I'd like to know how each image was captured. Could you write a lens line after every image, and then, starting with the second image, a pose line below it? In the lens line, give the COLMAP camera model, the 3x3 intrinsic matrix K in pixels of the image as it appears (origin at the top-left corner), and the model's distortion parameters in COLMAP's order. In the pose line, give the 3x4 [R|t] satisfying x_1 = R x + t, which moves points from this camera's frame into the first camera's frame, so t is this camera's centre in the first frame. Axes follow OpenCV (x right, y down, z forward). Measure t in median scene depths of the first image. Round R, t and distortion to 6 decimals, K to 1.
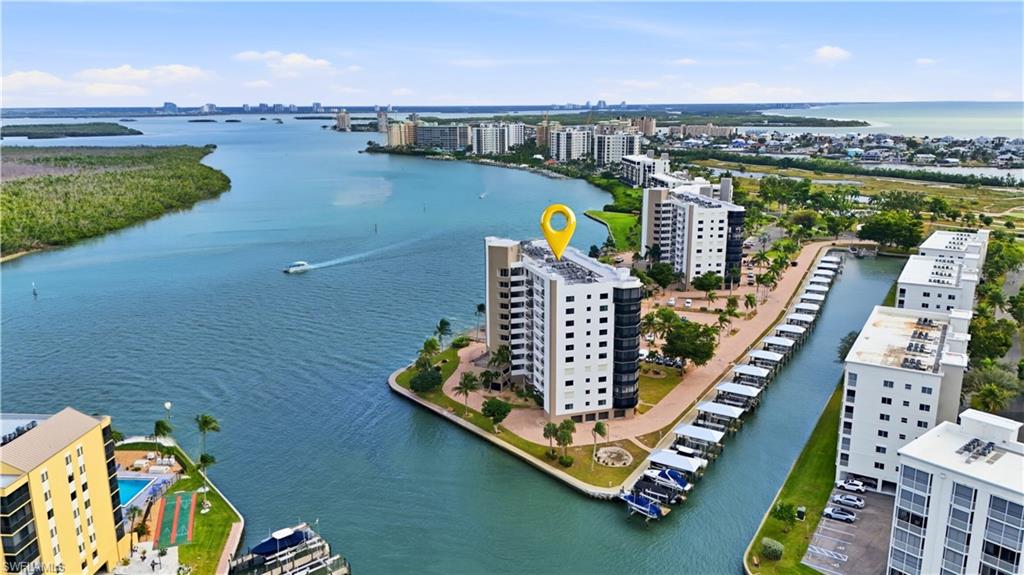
lens RADIAL K [[749.6, 0, 512.0], [0, 749.6, 287.5], [0, 0, 1]] dist [0.080366, -0.095825]
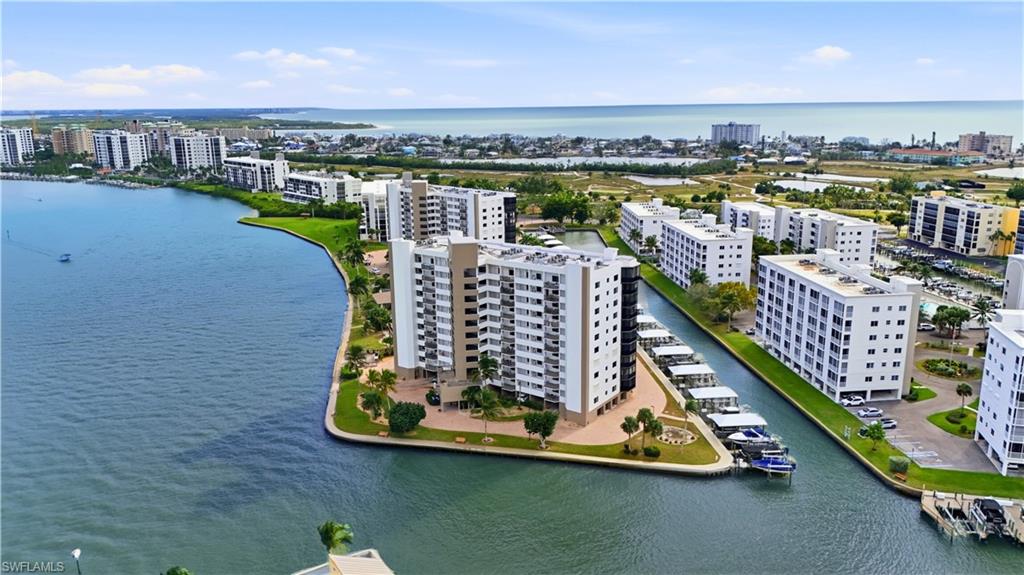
lens RADIAL K [[749.6, 0, 512.0], [0, 749.6, 287.5], [0, 0, 1]] dist [0.080366, -0.095825]
pose [[0.797209, -0.145456, 0.585919, -0.531826], [0.149428, 0.987883, 0.041932, -0.035551], [-0.584919, 0.054124, 0.809284, 0.286425]]
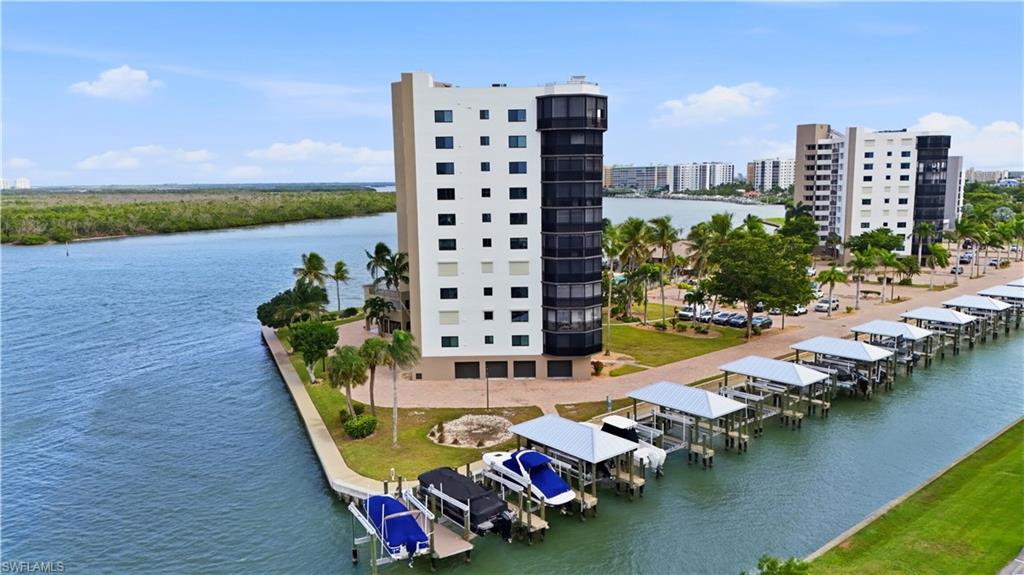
lens RADIAL K [[749.6, 0, 512.0], [0, 749.6, 287.5], [0, 0, 1]] dist [0.080366, -0.095825]
pose [[0.954060, 0.033358, -0.297753, 0.261280], [-0.061191, 0.994530, -0.084646, 0.160041], [0.293300, 0.098977, 0.950883, 0.519948]]
